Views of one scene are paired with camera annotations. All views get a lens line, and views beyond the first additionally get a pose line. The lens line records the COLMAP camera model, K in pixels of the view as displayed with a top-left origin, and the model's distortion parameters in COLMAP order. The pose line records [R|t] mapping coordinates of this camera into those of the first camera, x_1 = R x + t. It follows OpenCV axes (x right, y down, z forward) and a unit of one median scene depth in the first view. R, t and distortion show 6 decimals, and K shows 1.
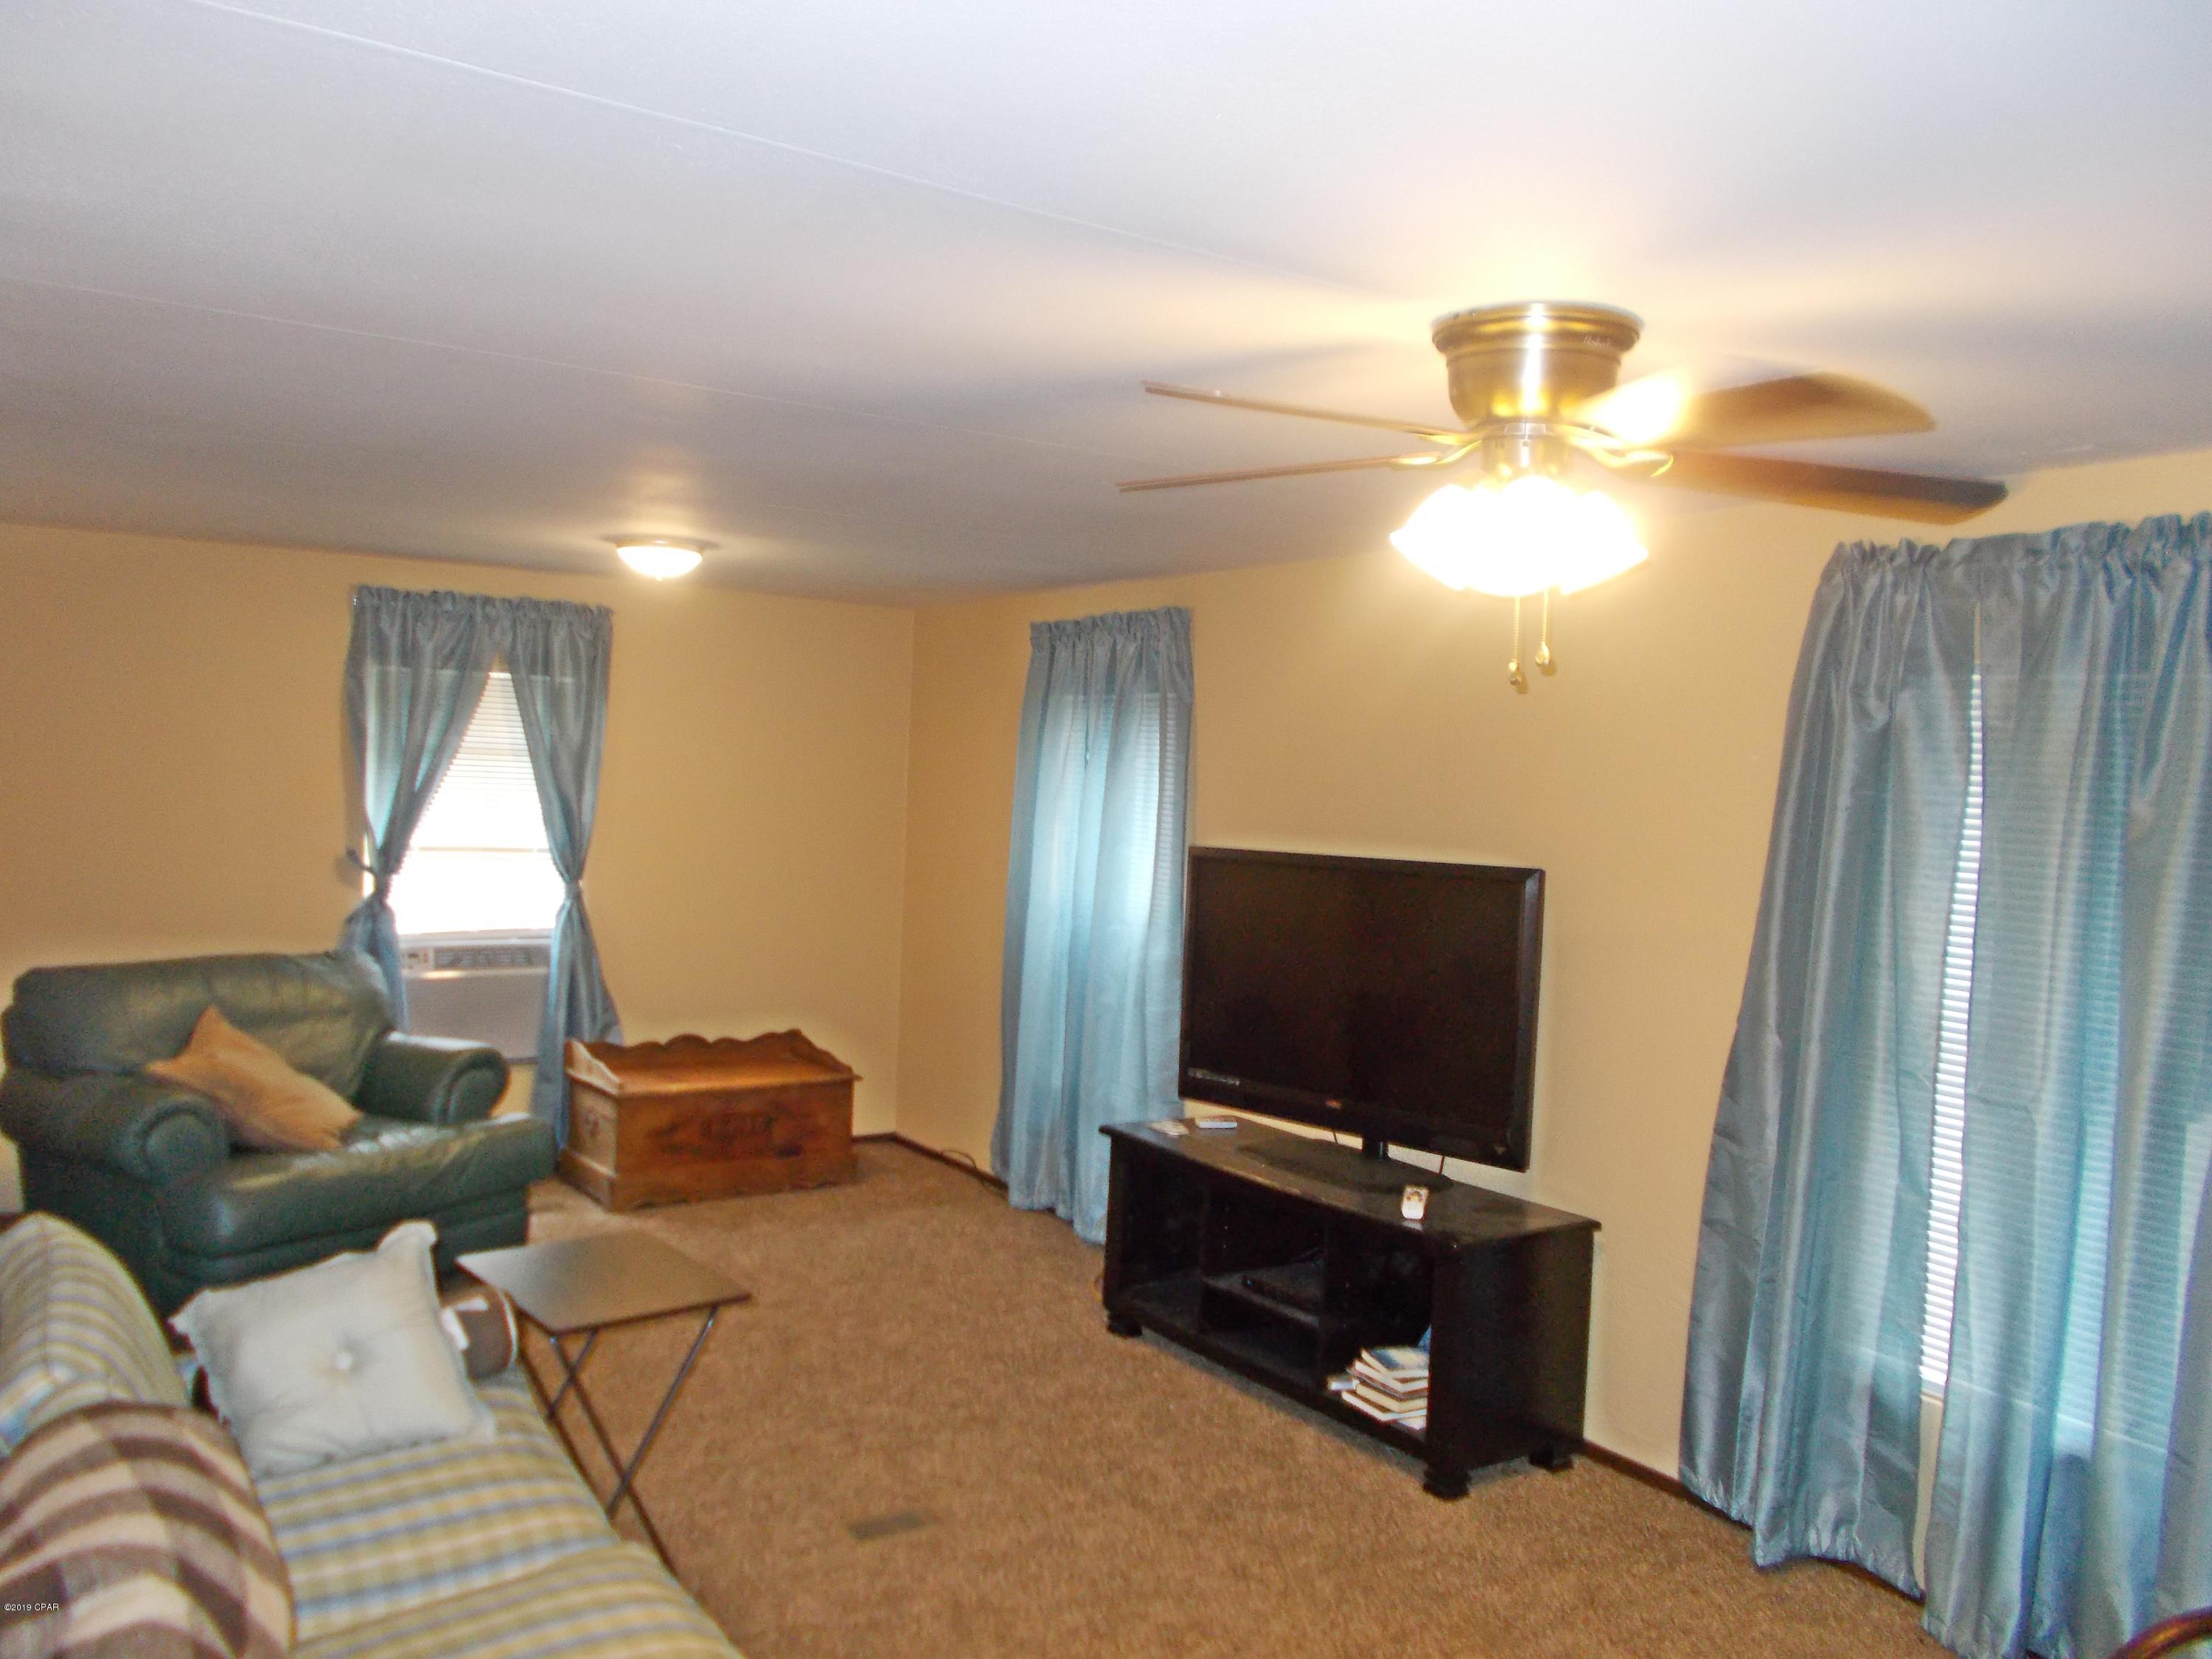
lens RADIAL K [[1643.5, 0, 1007.3], [0, 1643.5, 717.4], [0, 0, 1]] dist [-0.098279, 0.314419]
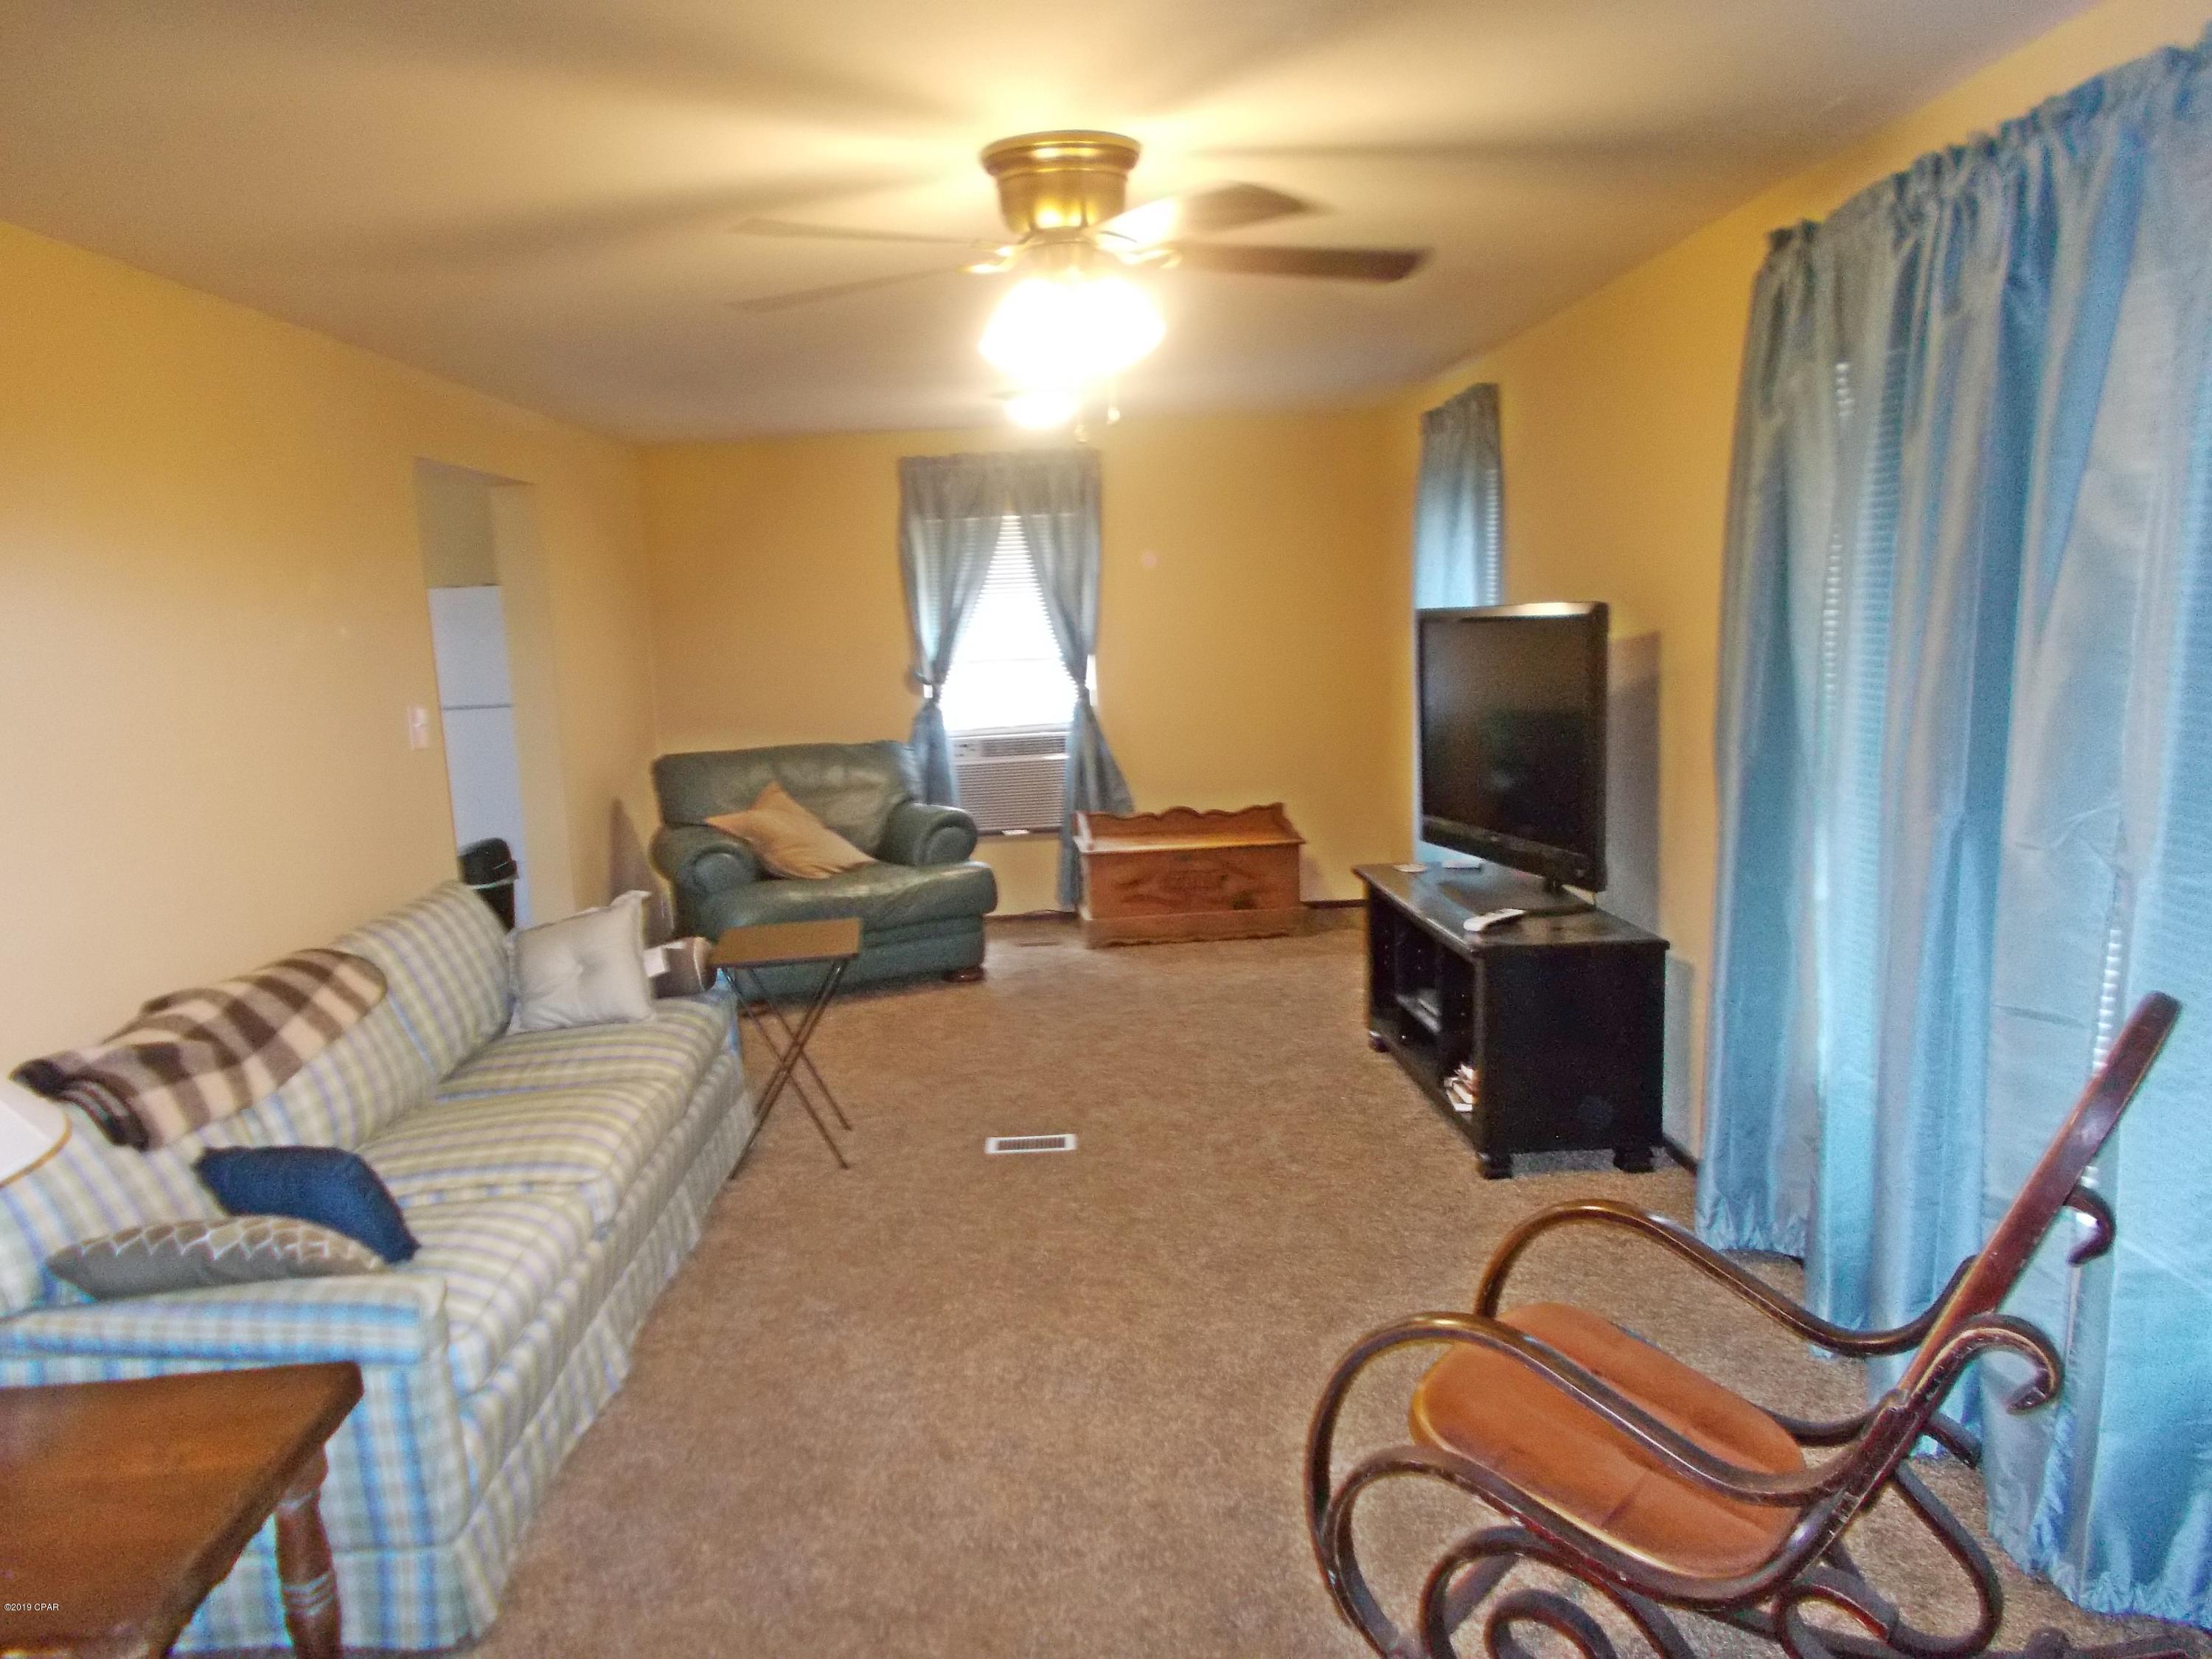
lens RADIAL K [[1643.5, 0, 1007.3], [0, 1643.5, 717.4], [0, 0, 1]] dist [-0.098279, 0.314419]
pose [[0.837150, -0.042916, -0.545288, 0.415534], [0.101376, 0.991819, 0.077578, 0.032809], [0.537497, -0.120224, 0.834651, -0.041990]]
